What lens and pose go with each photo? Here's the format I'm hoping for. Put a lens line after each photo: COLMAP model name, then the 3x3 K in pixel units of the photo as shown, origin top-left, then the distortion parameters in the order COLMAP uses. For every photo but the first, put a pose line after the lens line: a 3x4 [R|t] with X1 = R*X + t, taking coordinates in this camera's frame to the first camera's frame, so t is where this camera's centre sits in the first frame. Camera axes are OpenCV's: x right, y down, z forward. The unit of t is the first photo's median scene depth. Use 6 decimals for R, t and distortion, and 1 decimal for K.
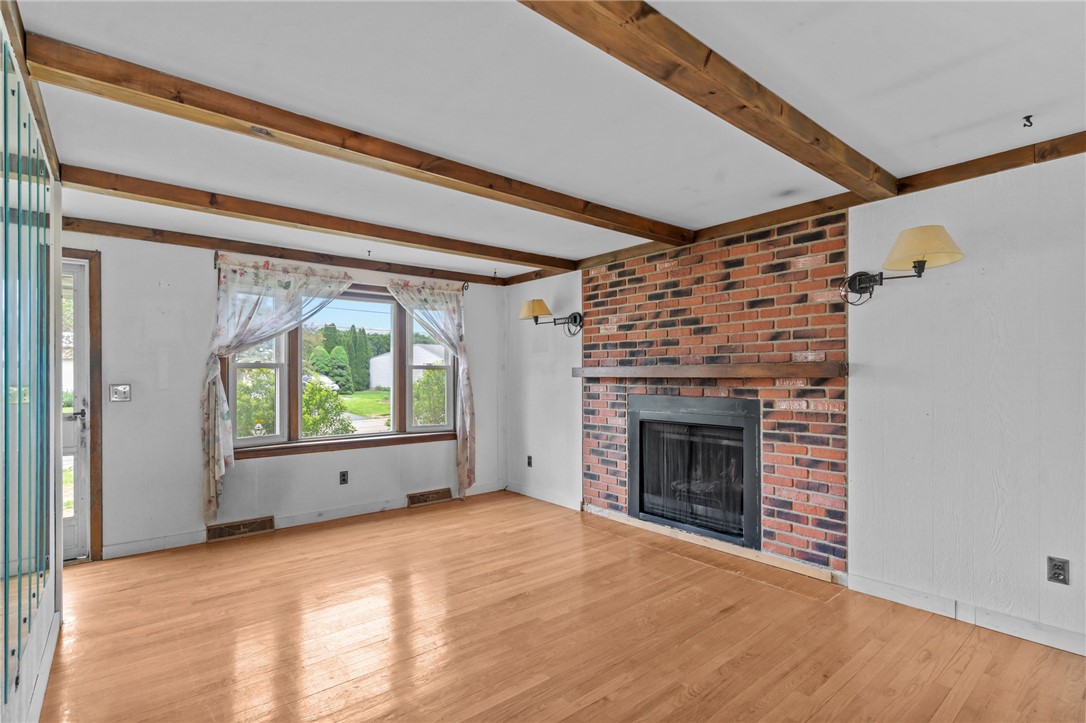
lens RADIAL K [[525.8, 0, 541.6], [0, 525.8, 357.3], [0, 0, 1]] dist [0.001138, 0.000800]
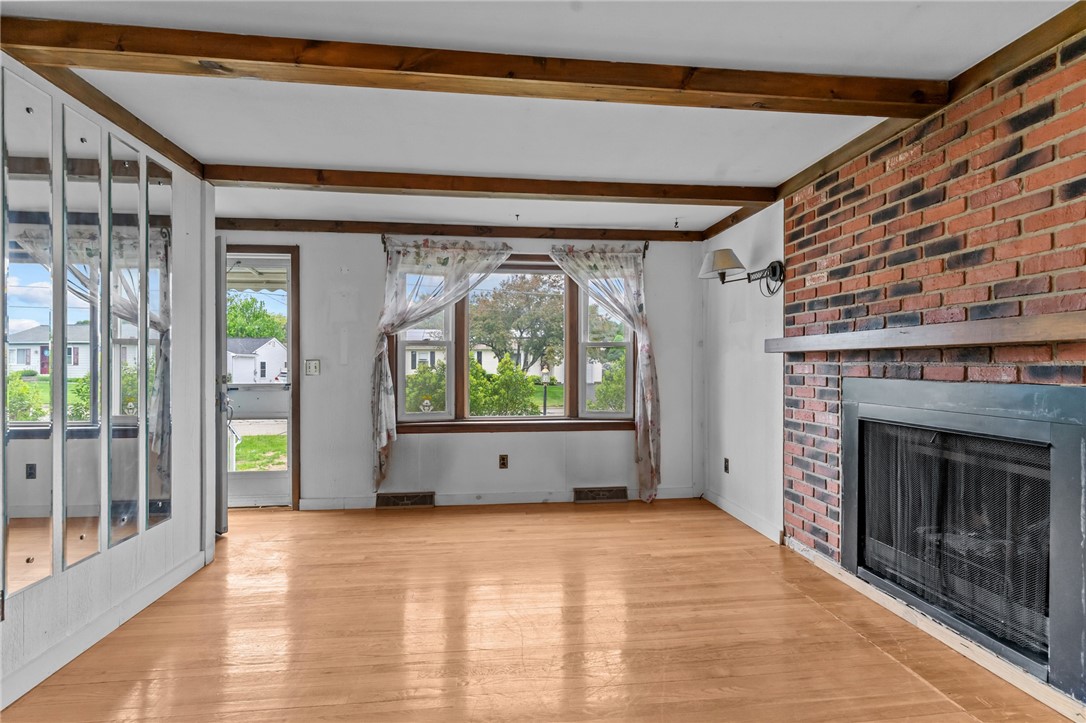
lens RADIAL K [[525.8, 0, 541.6], [0, 525.8, 357.3], [0, 0, 1]] dist [0.001138, 0.000800]
pose [[0.837797, -0.004786, -0.545961, 0.207220], [0.015871, 0.999752, 0.015591, 0.030200], [0.545751, -0.021727, 0.837666, 0.266450]]
